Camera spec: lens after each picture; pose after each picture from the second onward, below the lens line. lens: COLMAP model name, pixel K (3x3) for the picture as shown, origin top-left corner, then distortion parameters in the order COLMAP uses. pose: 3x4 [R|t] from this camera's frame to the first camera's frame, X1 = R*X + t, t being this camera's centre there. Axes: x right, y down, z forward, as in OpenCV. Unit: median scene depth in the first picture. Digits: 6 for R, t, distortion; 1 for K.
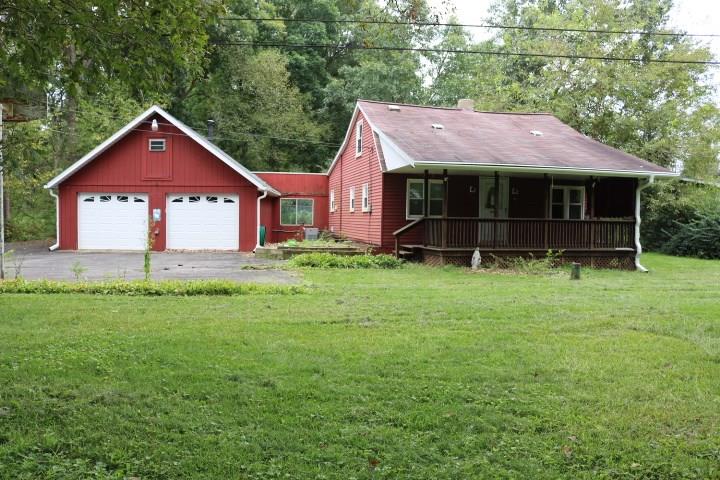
lens RADIAL K [[596.3, 0, 360.1], [0, 596.3, 271.0], [0, 0, 1]] dist [-0.100286, -0.003540]
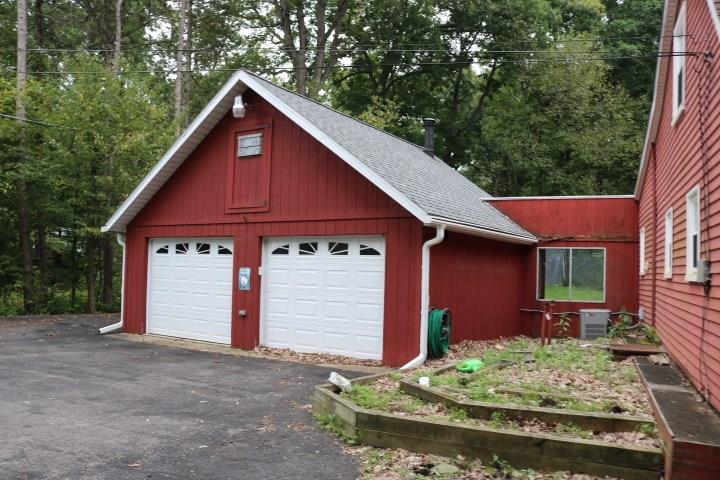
lens RADIAL K [[596.3, 0, 360.1], [0, 596.3, 271.0], [0, 0, 1]] dist [-0.100286, -0.003540]
pose [[0.827339, 0.006939, -0.561660, 0.032529], [-0.057834, 0.995662, -0.072891, -0.069629], [0.558717, 0.092789, 0.824151, 0.622079]]
